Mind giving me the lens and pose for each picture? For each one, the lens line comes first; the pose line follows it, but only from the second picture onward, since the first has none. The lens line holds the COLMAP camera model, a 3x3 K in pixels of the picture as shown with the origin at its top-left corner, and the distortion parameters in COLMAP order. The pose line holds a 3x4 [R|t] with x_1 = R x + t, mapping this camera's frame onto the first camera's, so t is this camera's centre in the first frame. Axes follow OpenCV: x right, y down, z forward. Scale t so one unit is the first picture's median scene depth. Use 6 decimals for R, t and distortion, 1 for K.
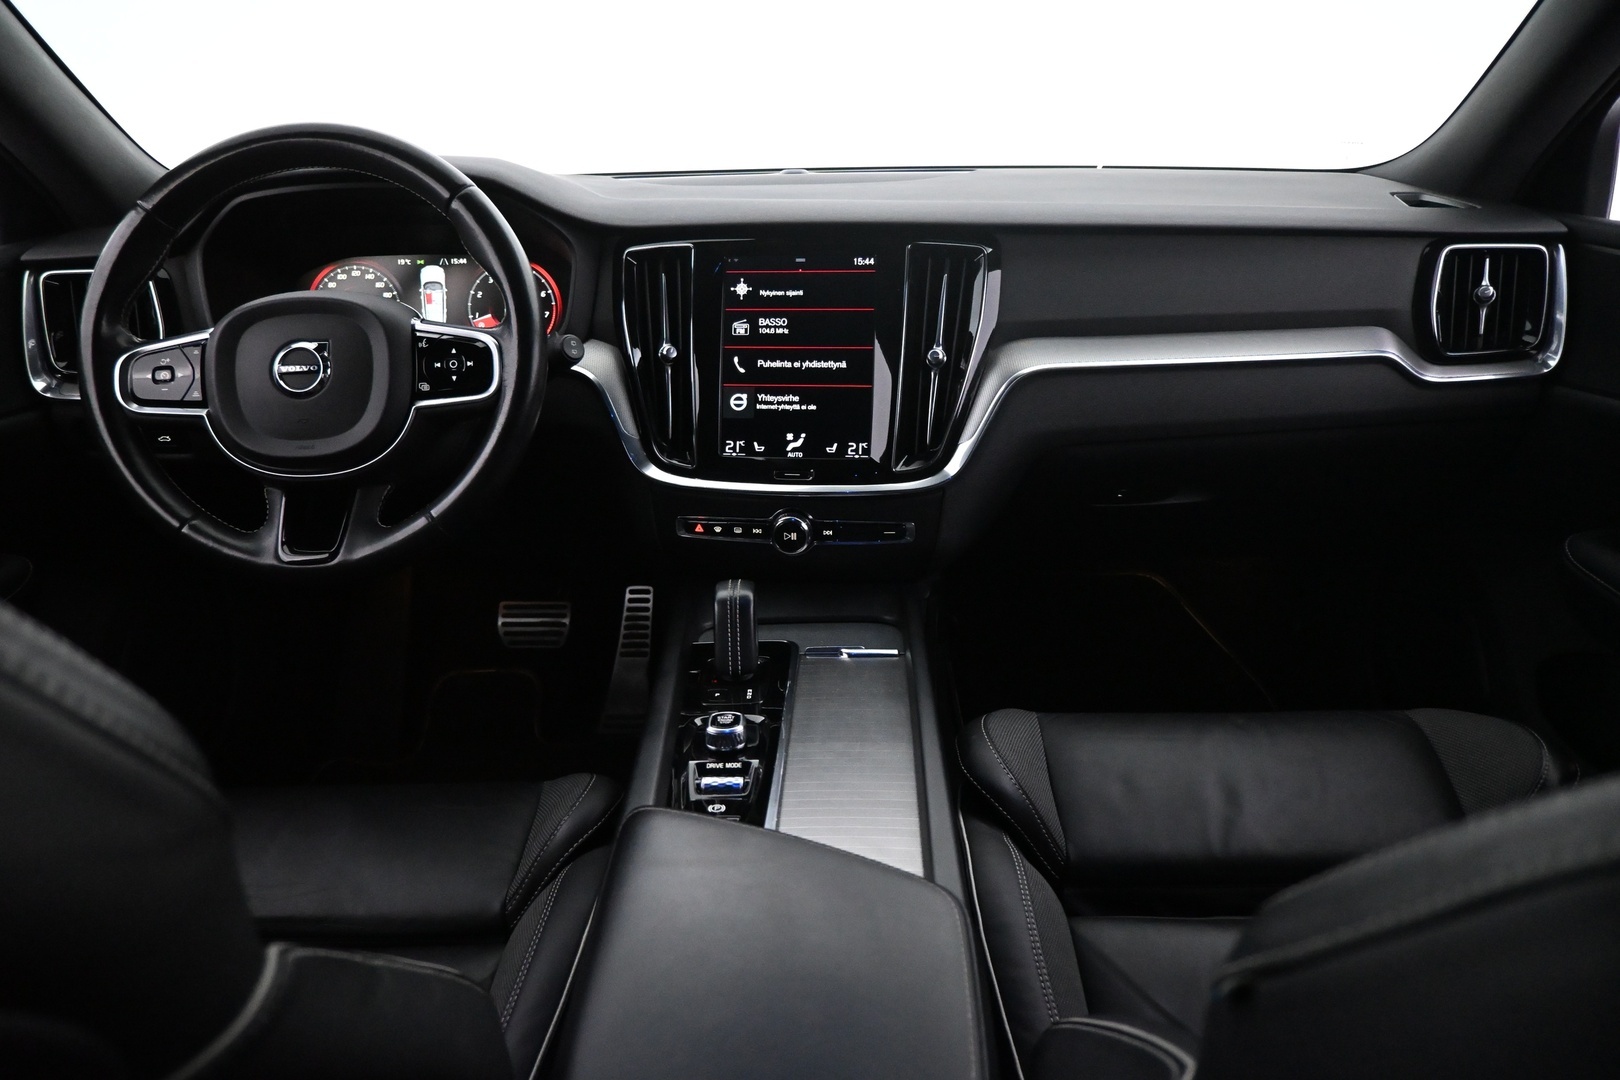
lens RADIAL K [[1103.9, 0, 819.4], [0, 1103.9, 524.6], [0, 0, 1]] dist [-0.003660, -0.007885]
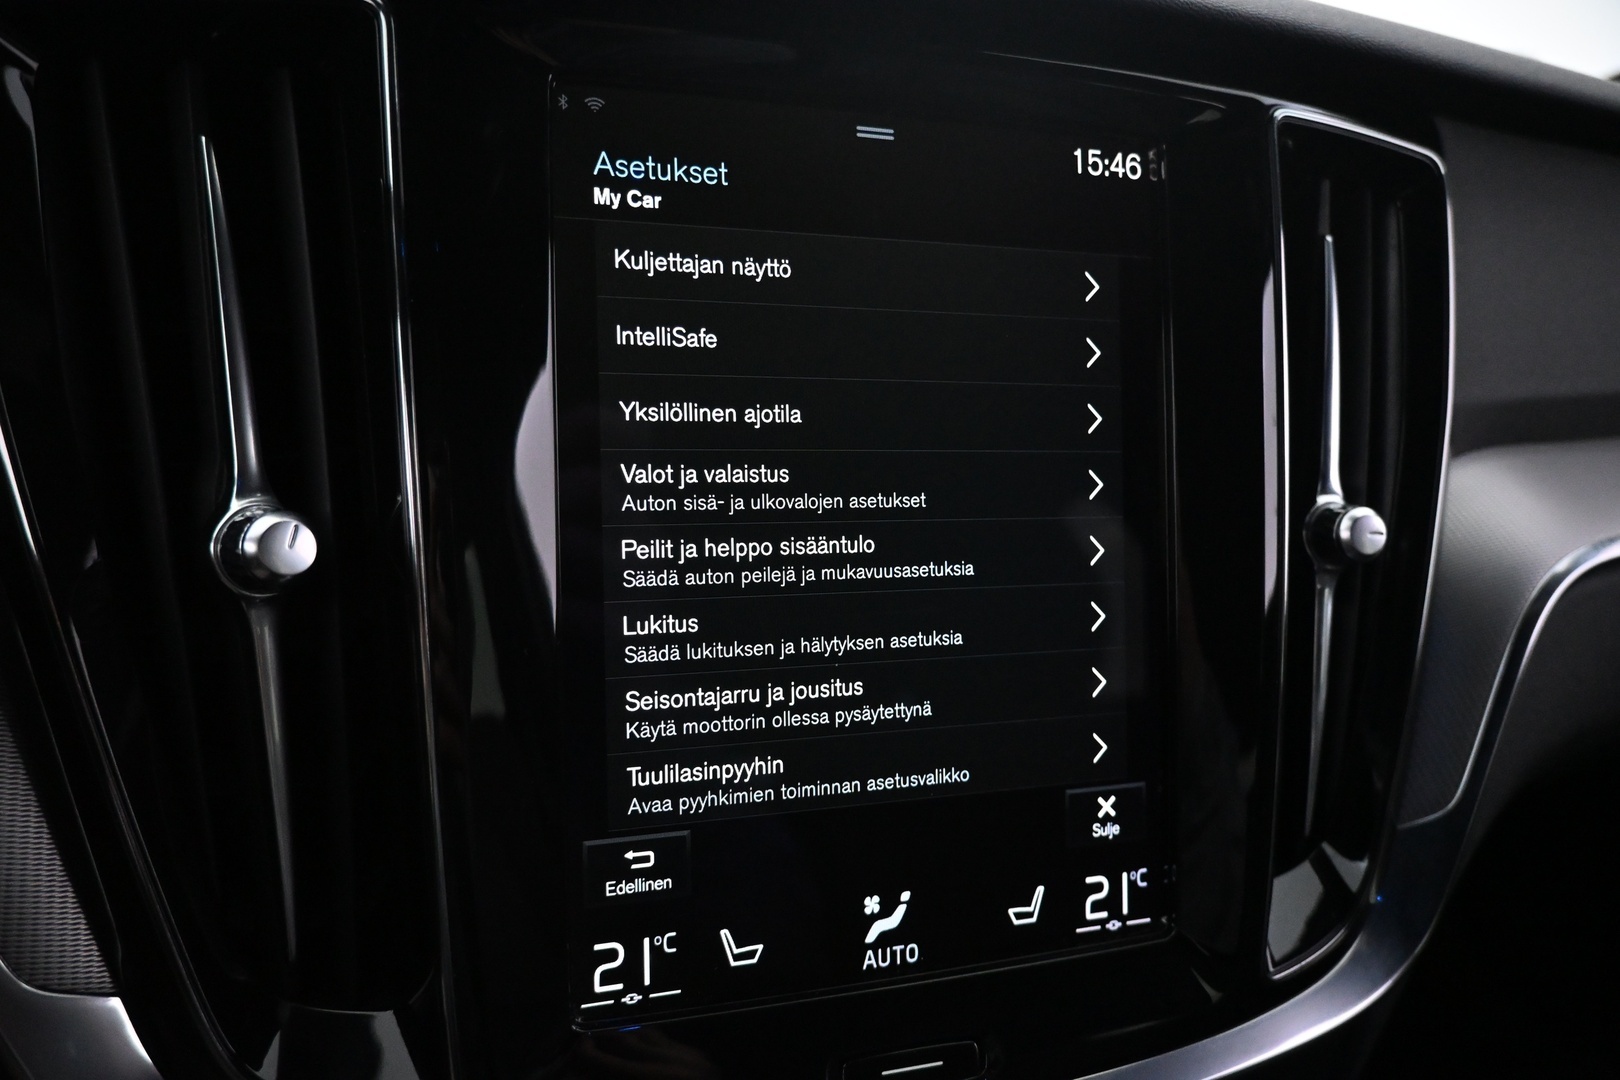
lens RADIAL K [[1103.9, 0, 811.7], [0, 1103.9, 528.0], [0, 0, 1]] dist [-0.003660, -0.007885]
pose [[0.897964, -0.045109, 0.437750, -0.137719], [0.030799, 0.998735, 0.039738, -0.165830], [-0.438989, -0.022201, 0.898218, 0.794869]]
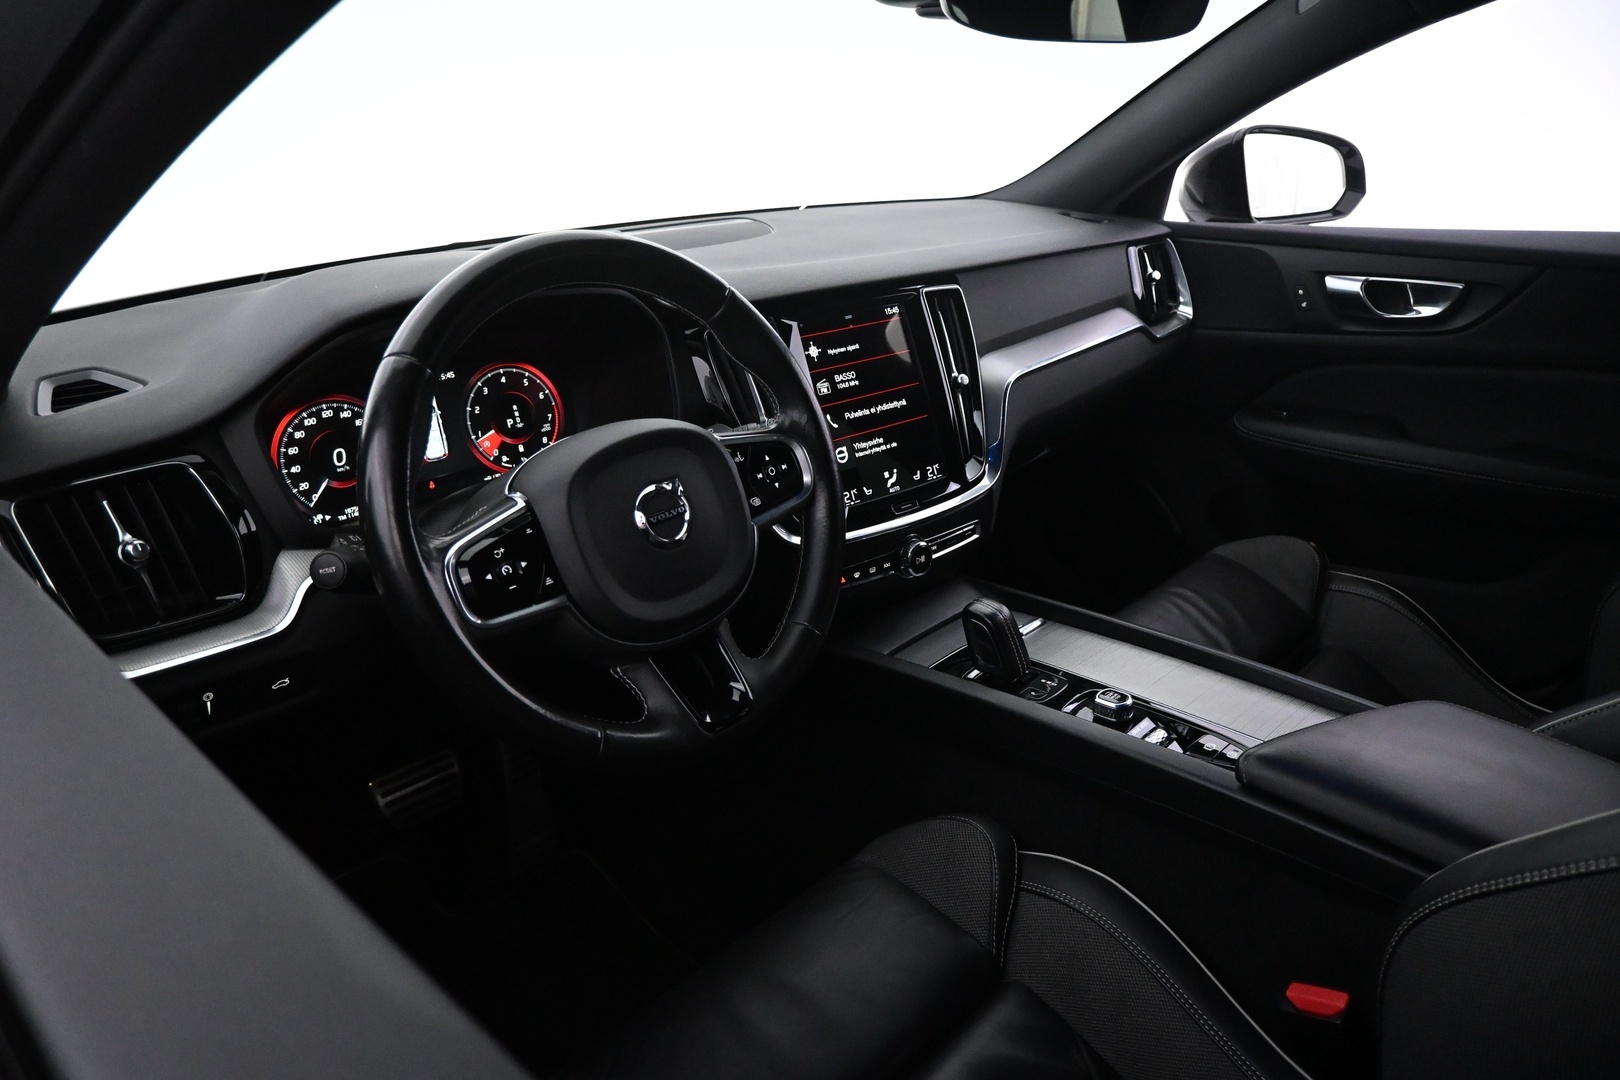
lens RADIAL K [[1103.9, 0, 800.5], [0, 1103.9, 527.6], [0, 0, 1]] dist [-0.003660, -0.007885]
pose [[0.699226, -0.262815, 0.664840, -0.836833], [0.263120, 0.959304, 0.102489, -0.164960], [-0.664719, 0.103270, 0.739922, 0.244556]]
